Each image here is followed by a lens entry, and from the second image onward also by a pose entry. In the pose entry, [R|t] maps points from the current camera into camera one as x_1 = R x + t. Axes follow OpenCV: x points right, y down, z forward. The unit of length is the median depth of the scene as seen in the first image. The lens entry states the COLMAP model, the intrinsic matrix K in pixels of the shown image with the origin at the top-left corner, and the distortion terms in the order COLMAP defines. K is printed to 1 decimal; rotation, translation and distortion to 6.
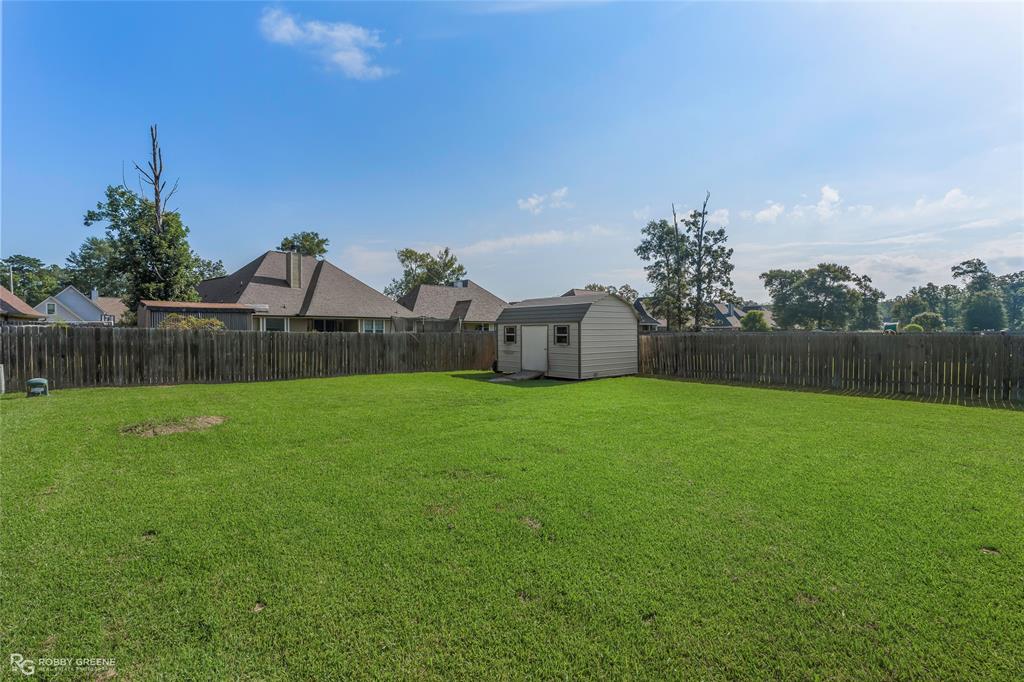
lens RADIAL K [[466.6, 0, 519.6], [0, 466.6, 337.9], [0, 0, 1]] dist [-0.007971, 0.002889]
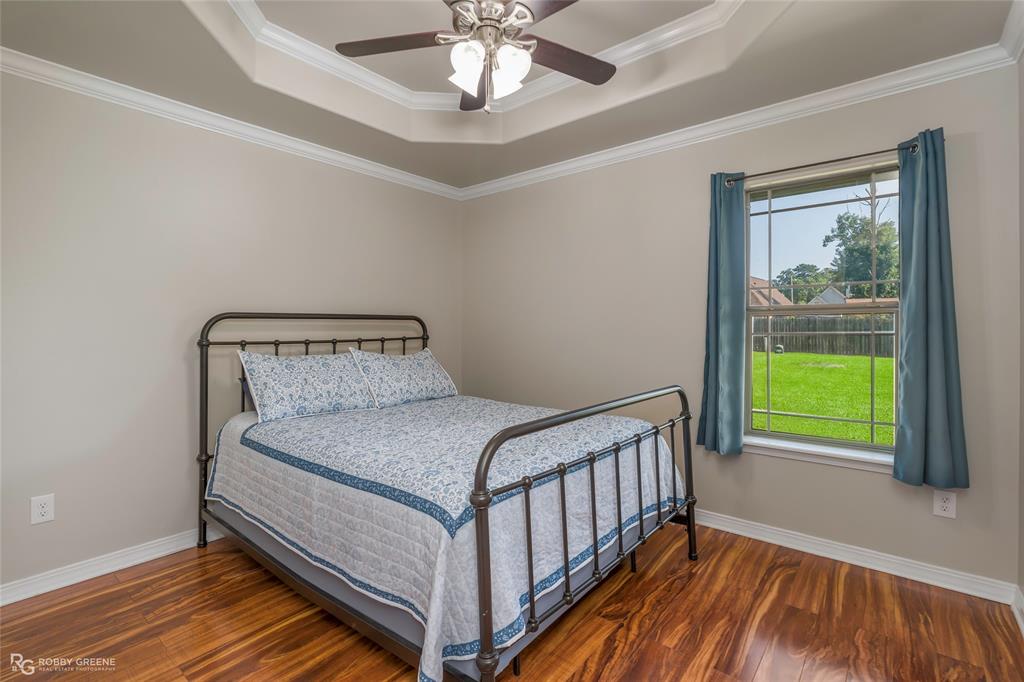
lens RADIAL K [[466.6, 0, 509.8], [0, 466.6, 335.0], [0, 0, 1]] dist [-0.007971, 0.002889]
pose [[0.184574, 0.015821, -0.982691, 0.277024], [-0.006657, 0.999868, 0.014847, 0.010568], [0.982796, 0.003802, 0.184655, -0.192625]]
